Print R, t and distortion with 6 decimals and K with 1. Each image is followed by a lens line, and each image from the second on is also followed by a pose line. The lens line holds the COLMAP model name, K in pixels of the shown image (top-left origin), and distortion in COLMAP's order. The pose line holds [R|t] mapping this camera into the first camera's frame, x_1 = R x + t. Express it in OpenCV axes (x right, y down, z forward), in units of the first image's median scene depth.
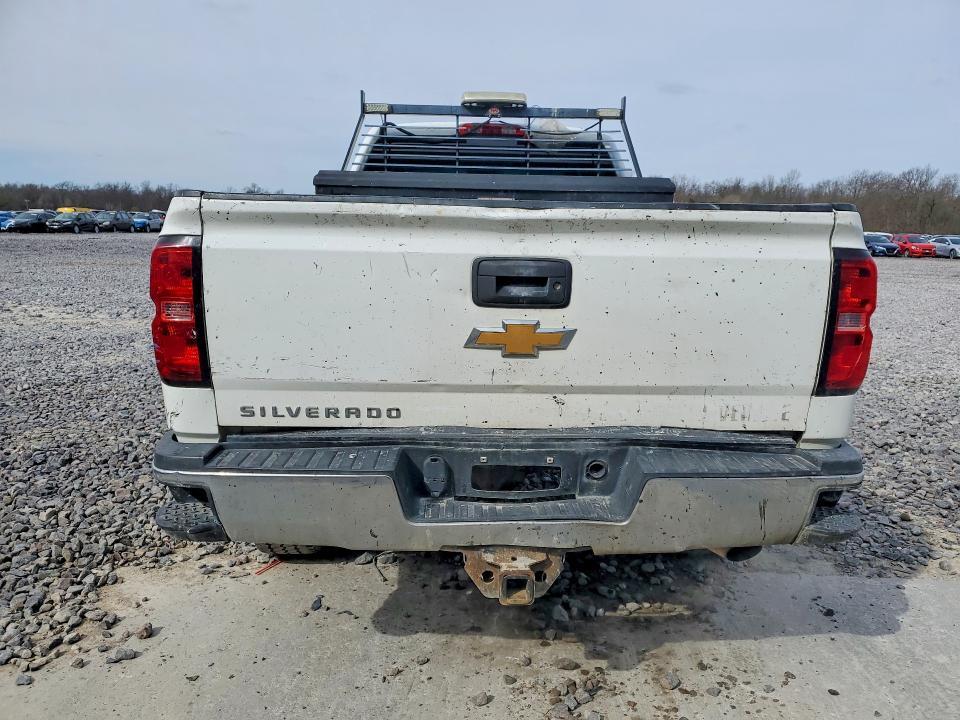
lens RADIAL K [[731.7, 0, 480.0], [0, 731.7, 360.0], [0, 0, 1]] dist [0.007771, 0.000337]
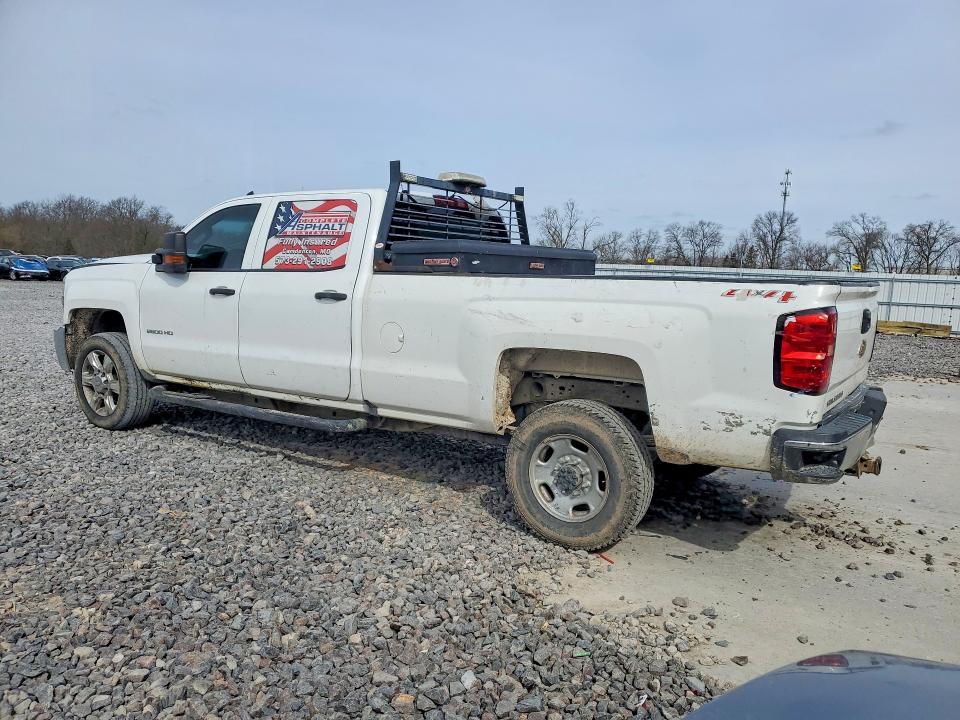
lens RADIAL K [[731.7, 0, 480.0], [0, 731.7, 360.0], [0, 0, 1]] dist [0.007771, 0.000337]
pose [[0.584554, -0.099369, 0.805247, -0.989702], [0.126422, 0.991505, 0.030580, -0.089292], [-0.801445, 0.083925, 0.592151, 0.274627]]
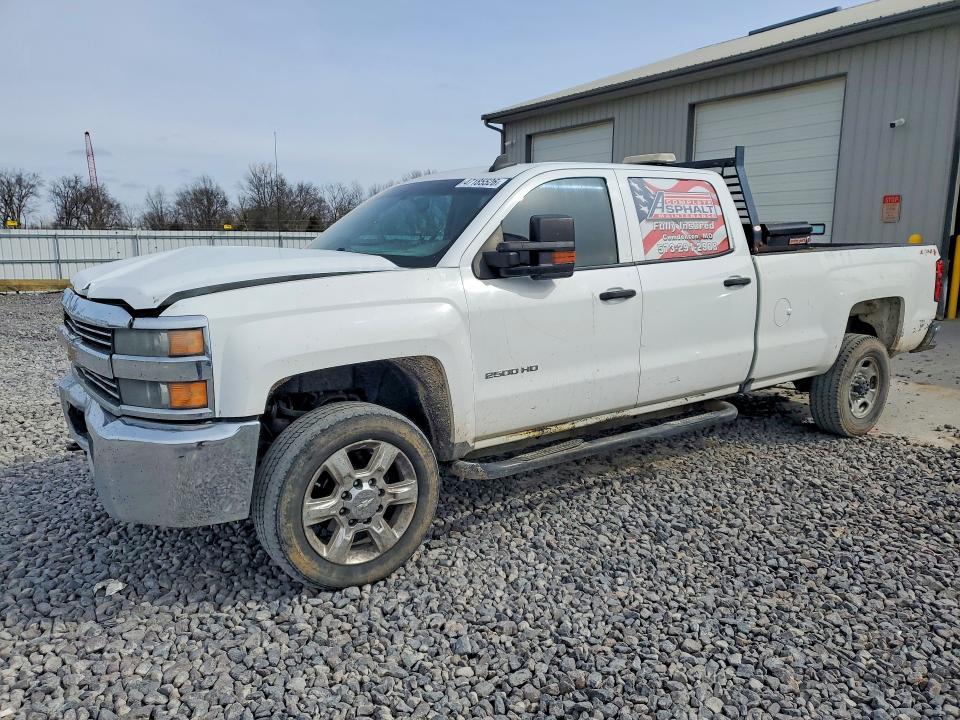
lens RADIAL K [[731.7, 0, 480.0], [0, 731.7, 360.0], [0, 0, 1]] dist [0.007771, 0.000337]
pose [[-0.515057, -0.158831, 0.842312, -0.940081], [0.158965, 0.947935, 0.275952, -0.552093], [-0.842286, 0.276029, -0.462992, 2.563547]]
